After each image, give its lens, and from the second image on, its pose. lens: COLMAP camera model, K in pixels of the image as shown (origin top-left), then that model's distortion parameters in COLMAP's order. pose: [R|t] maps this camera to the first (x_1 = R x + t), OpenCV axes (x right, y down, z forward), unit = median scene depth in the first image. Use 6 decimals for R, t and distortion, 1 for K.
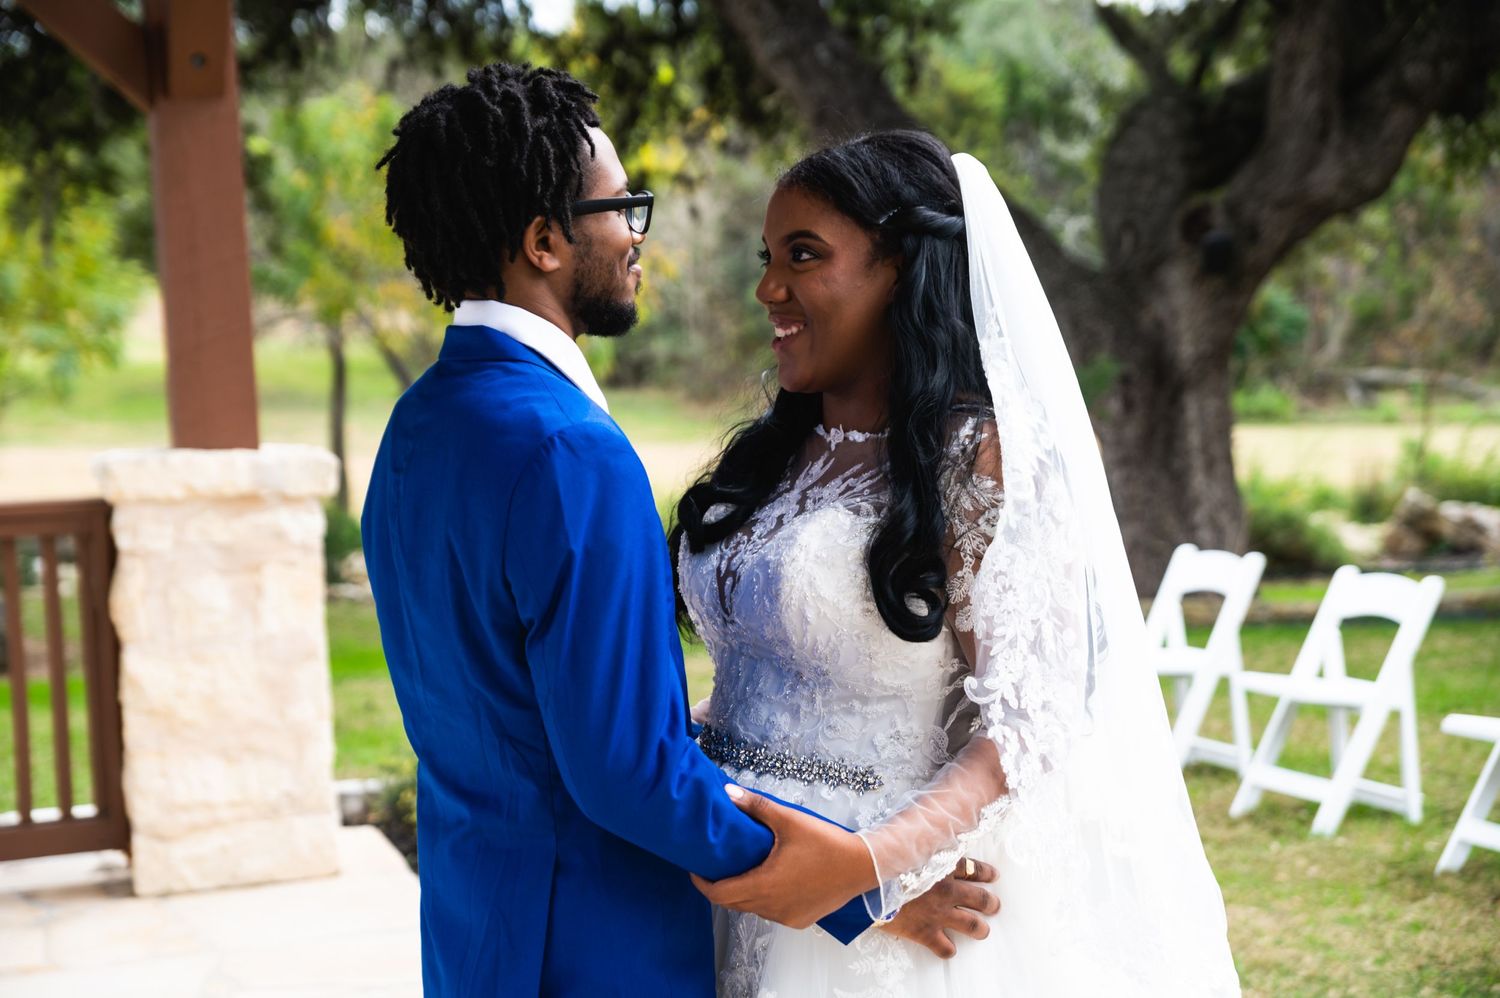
lens RADIAL K [[2885.1, 0, 750.0], [0, 2885.1, 499.0], [0, 0, 1]] dist [0.325036, -0.111751]
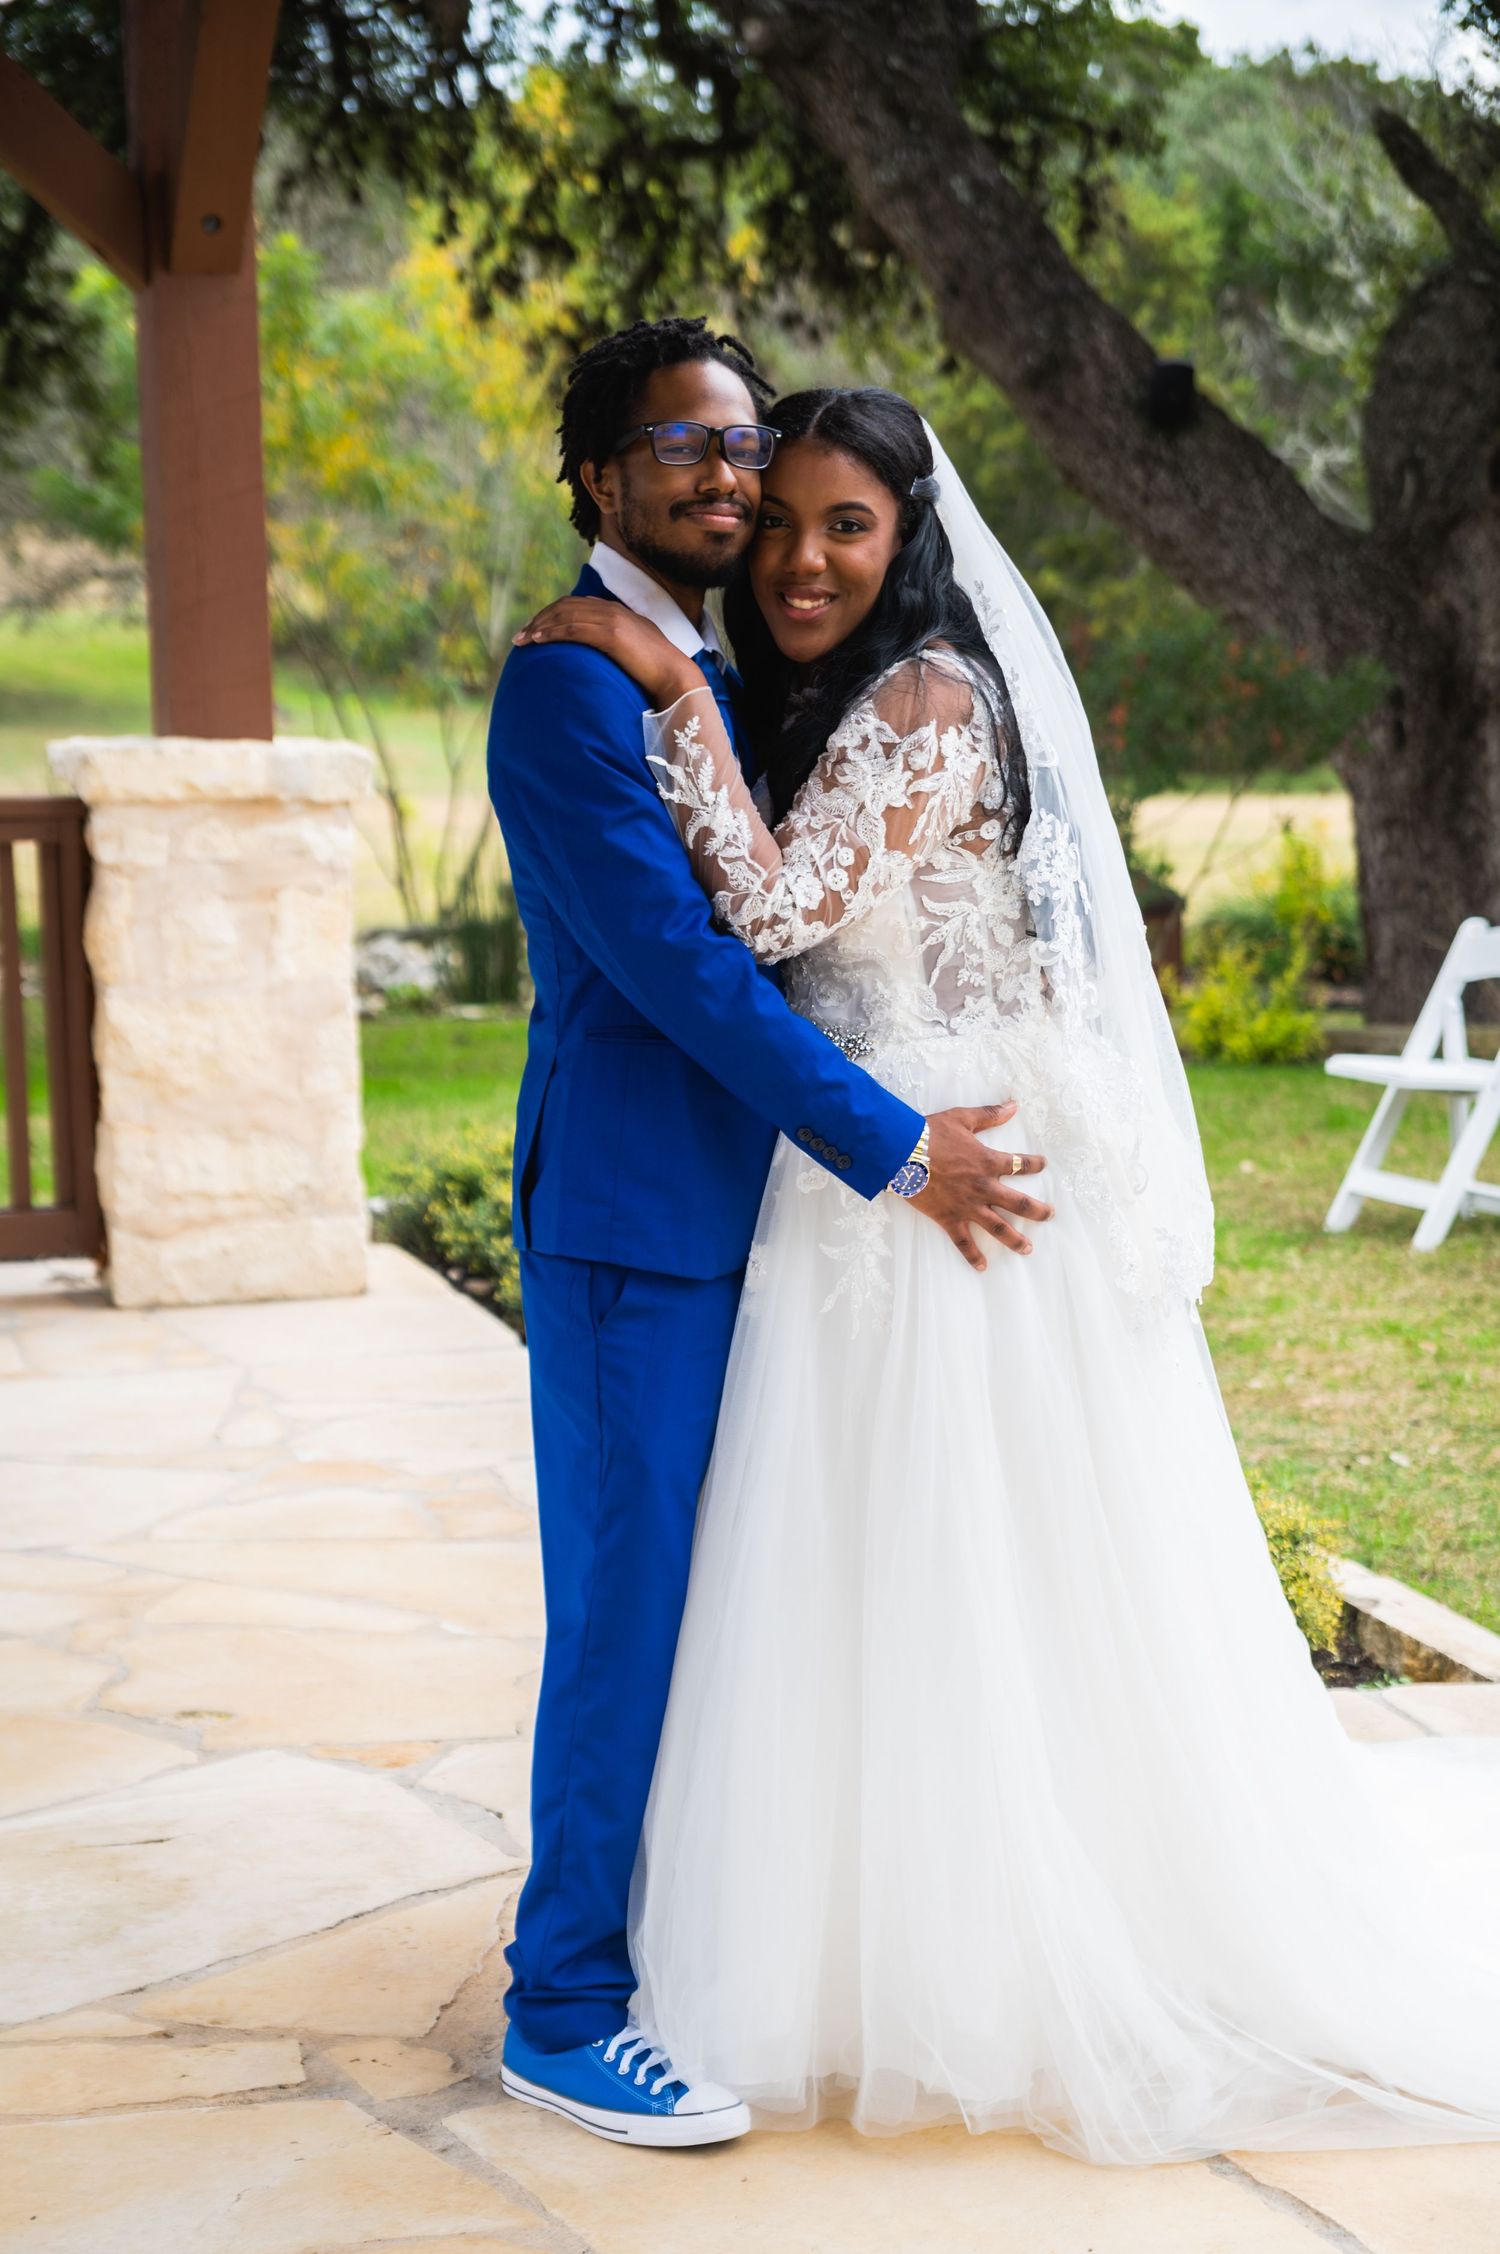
lens RADIAL K [[4743.6, 0, 755.0], [0, 4743.6, 1237.7], [0, 0, 1]] dist [0.314067, 0.299510]
pose [[0.999710, 0.024072, -0.000307, -0.035432], [-0.023992, 0.997261, 0.069959, 0.021718], [0.001990, -0.069932, 0.997550, -0.256775]]
